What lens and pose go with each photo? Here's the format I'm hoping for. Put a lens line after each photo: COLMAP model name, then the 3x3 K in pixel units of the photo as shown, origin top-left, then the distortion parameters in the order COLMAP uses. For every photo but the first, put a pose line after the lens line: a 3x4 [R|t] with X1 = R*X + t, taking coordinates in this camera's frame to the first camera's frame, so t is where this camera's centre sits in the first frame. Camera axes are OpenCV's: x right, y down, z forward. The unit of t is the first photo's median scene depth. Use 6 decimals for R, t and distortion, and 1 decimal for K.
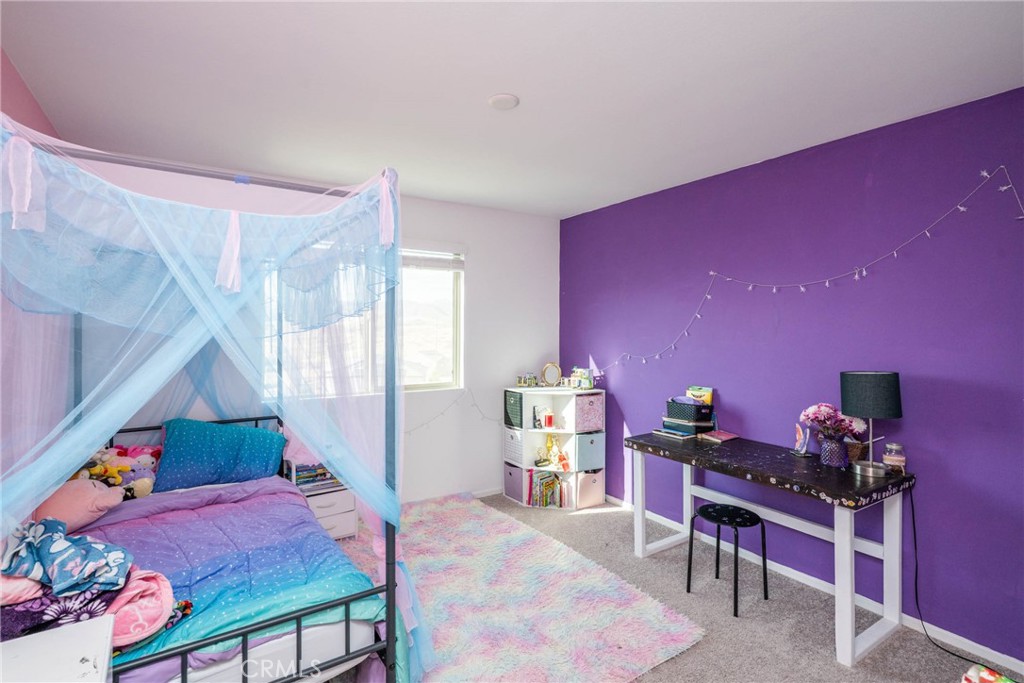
lens RADIAL K [[496.9, 0, 512.3], [0, 496.9, 335.2], [0, 0, 1]] dist [-0.001458, 0.002094]
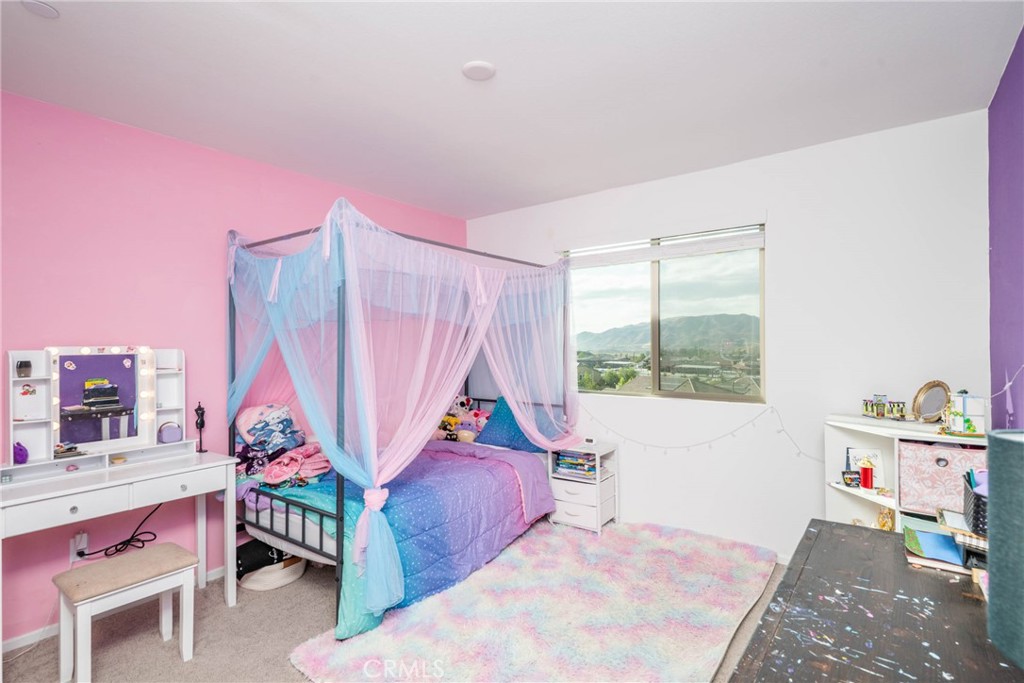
lens RADIAL K [[496.9, 0, 513.2], [0, 496.9, 344.7], [0, 0, 1]] dist [-0.001458, 0.002094]
pose [[0.339568, -0.001646, -0.940580, 0.657026], [-0.002814, 0.999992, -0.002766, 0.026703], [0.940577, 0.003586, 0.339561, 0.560734]]
